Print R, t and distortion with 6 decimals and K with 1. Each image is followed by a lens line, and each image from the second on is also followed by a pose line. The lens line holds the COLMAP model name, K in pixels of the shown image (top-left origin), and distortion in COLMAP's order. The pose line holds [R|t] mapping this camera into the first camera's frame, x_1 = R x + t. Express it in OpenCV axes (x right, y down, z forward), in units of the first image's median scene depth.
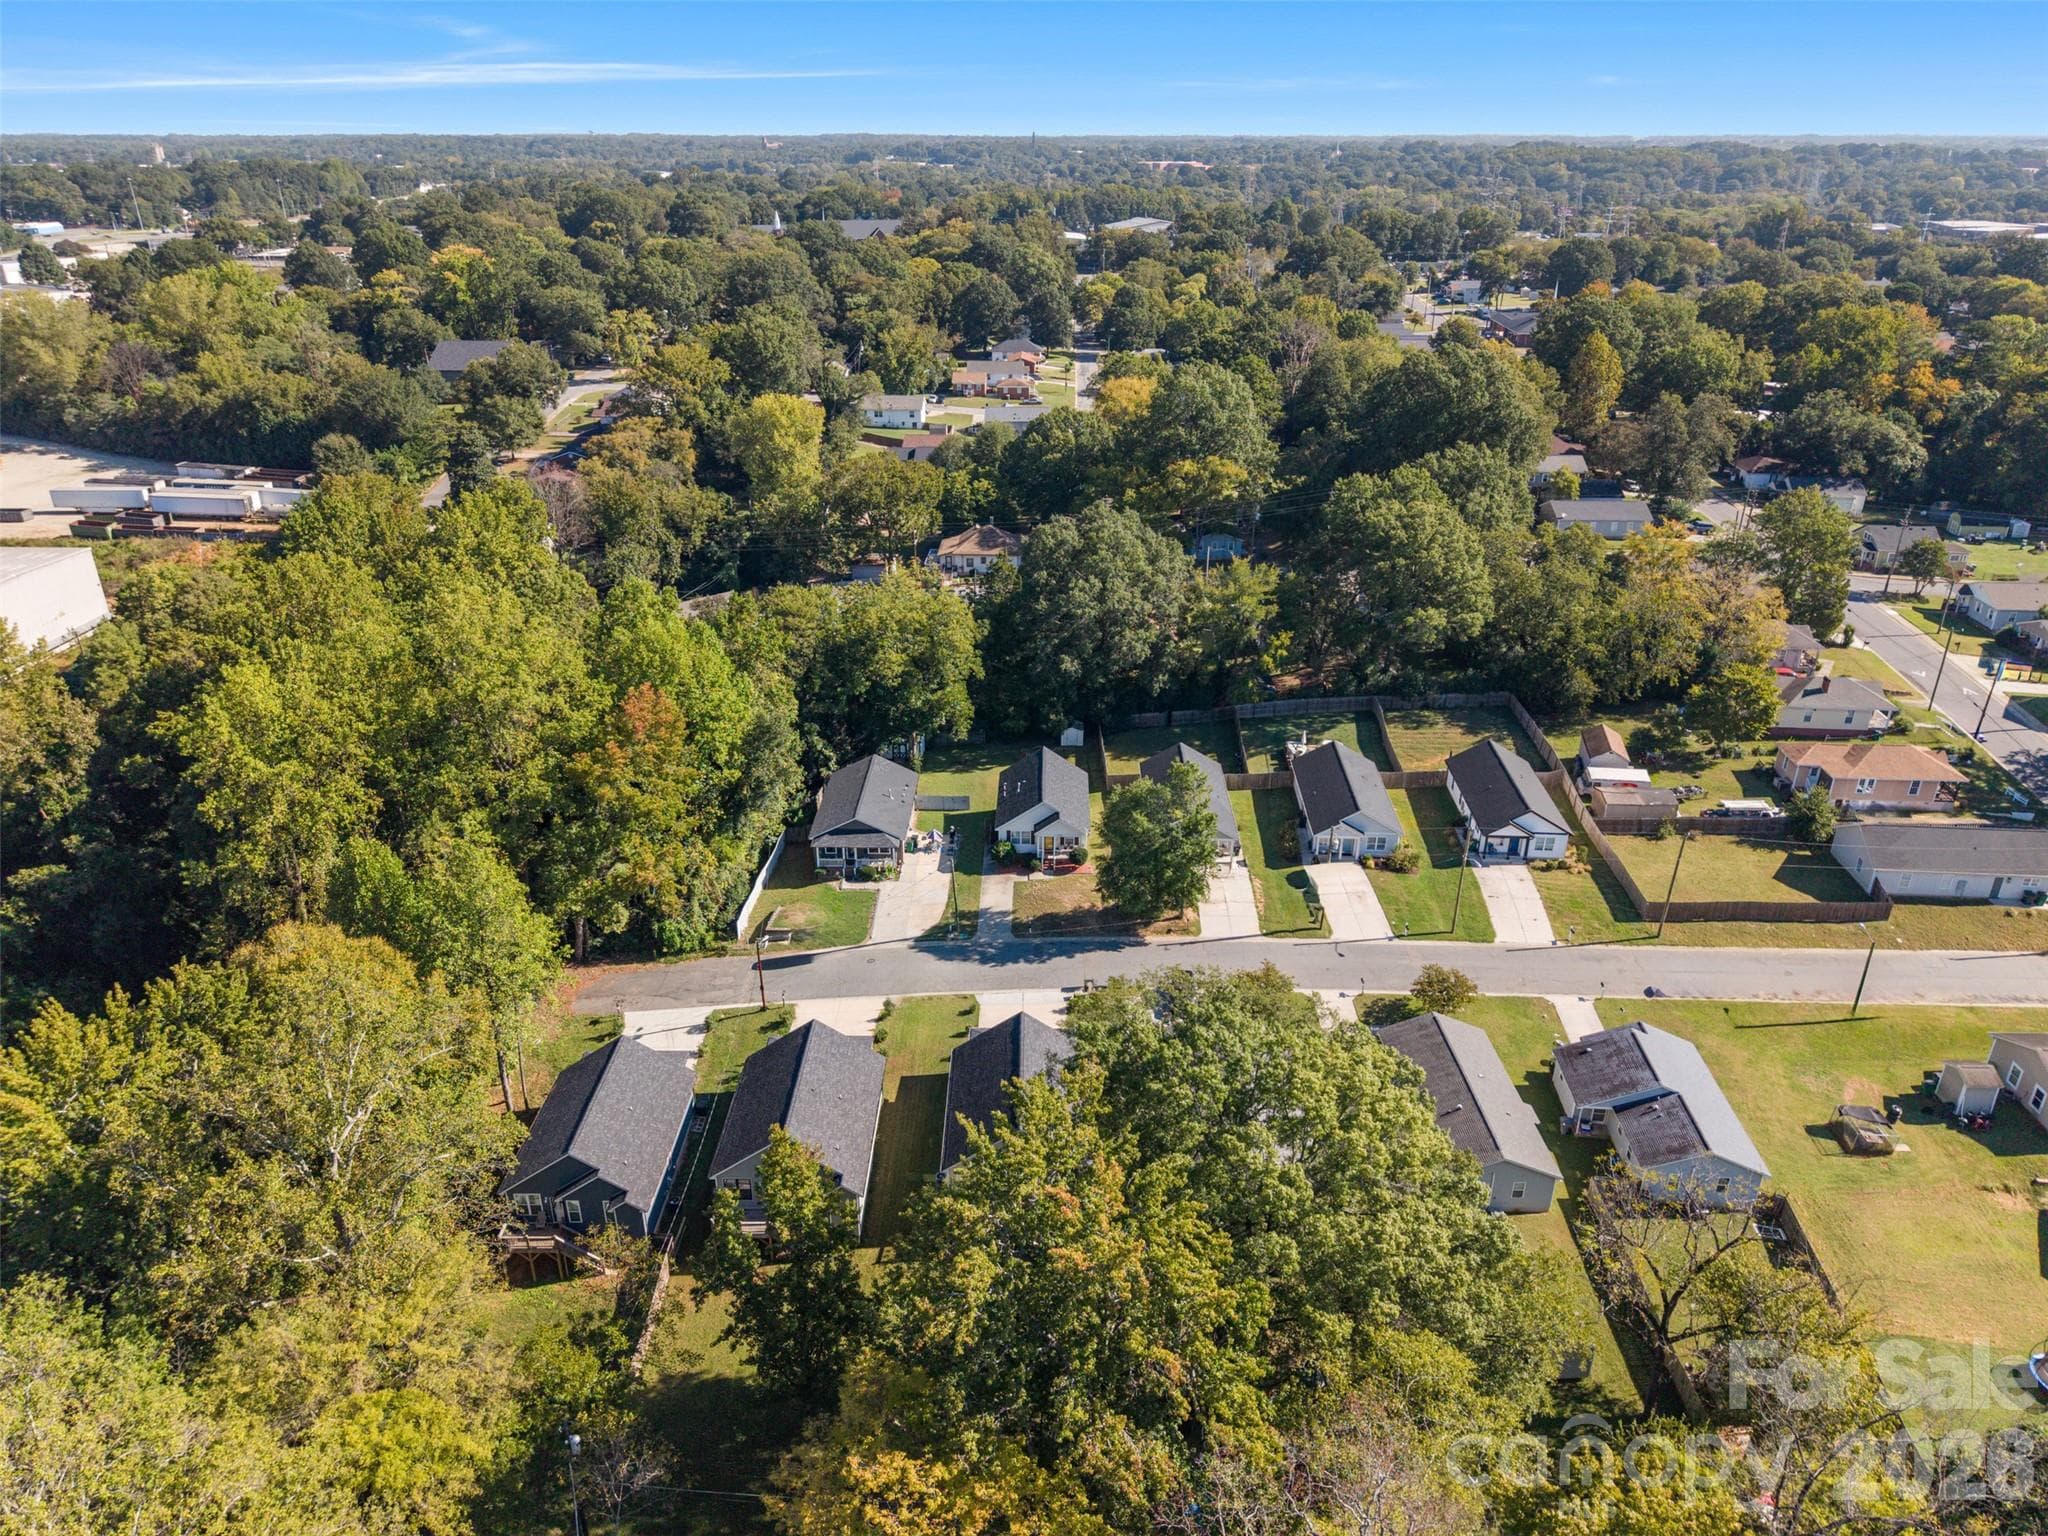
lens RADIAL K [[1269.0, 0, 1019.4], [0, 1269.0, 763.5], [0, 0, 1]] dist [0.051207, -0.056030]
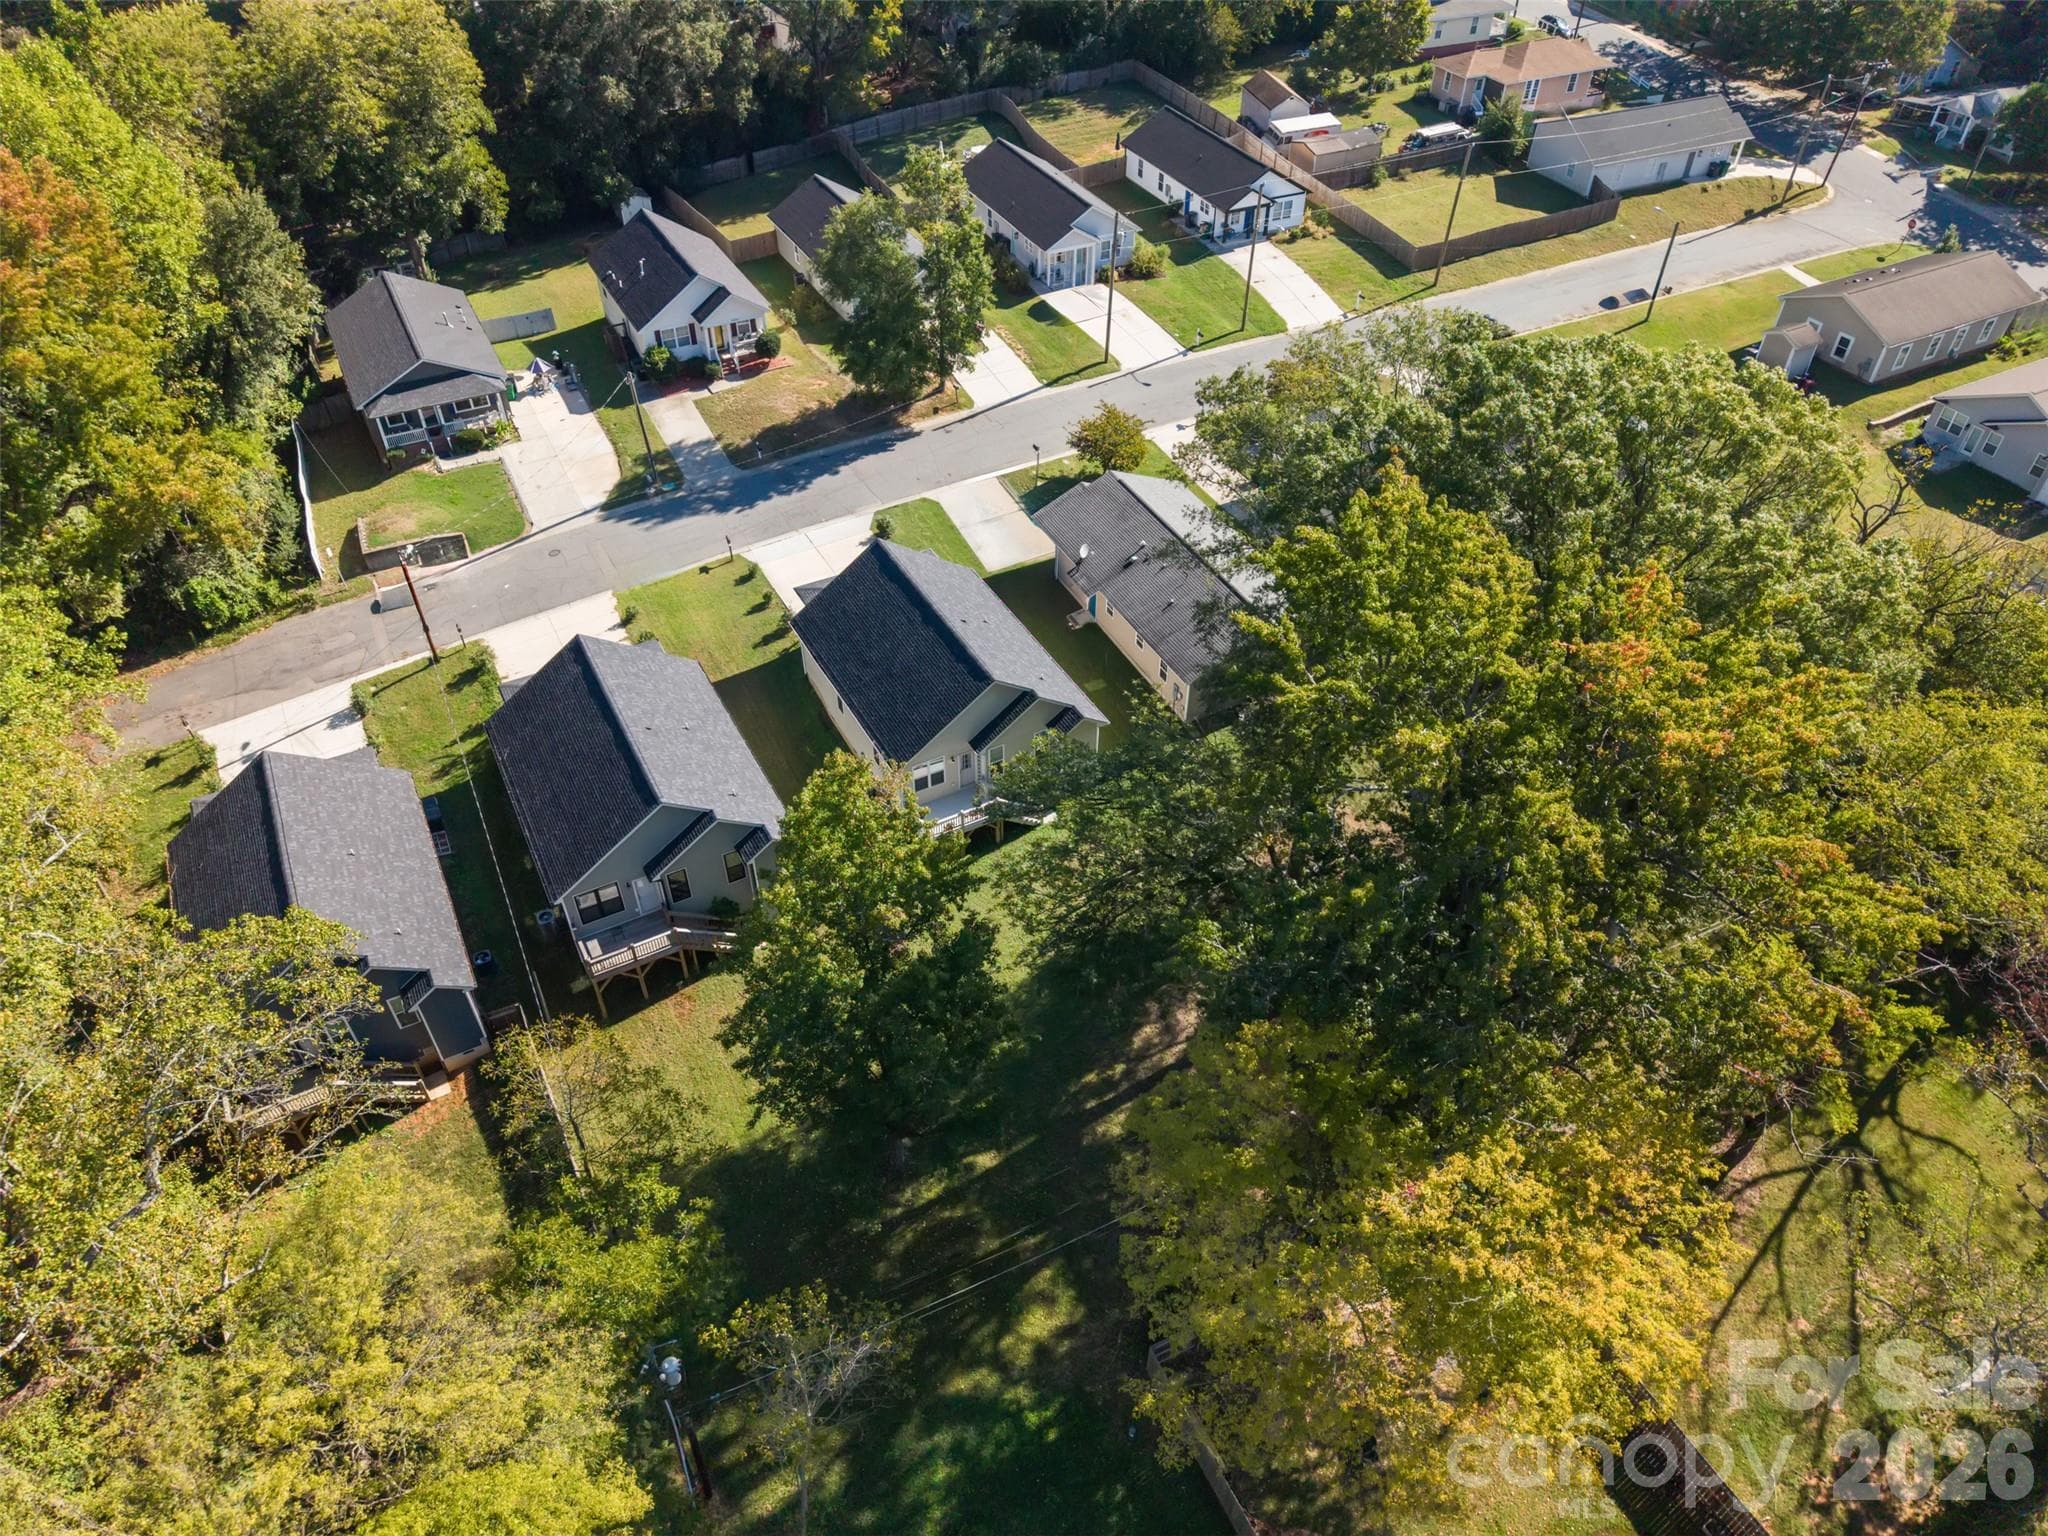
lens RADIAL K [[1269.0, 0, 1019.4], [0, 1269.0, 763.5], [0, 0, 1]] dist [0.051207, -0.056030]
pose [[0.882086, -0.326589, 0.339507, -0.151523], [0.193053, 0.907991, 0.371863, 0.046231], [-0.429715, -0.262472, 0.863975, 0.244645]]
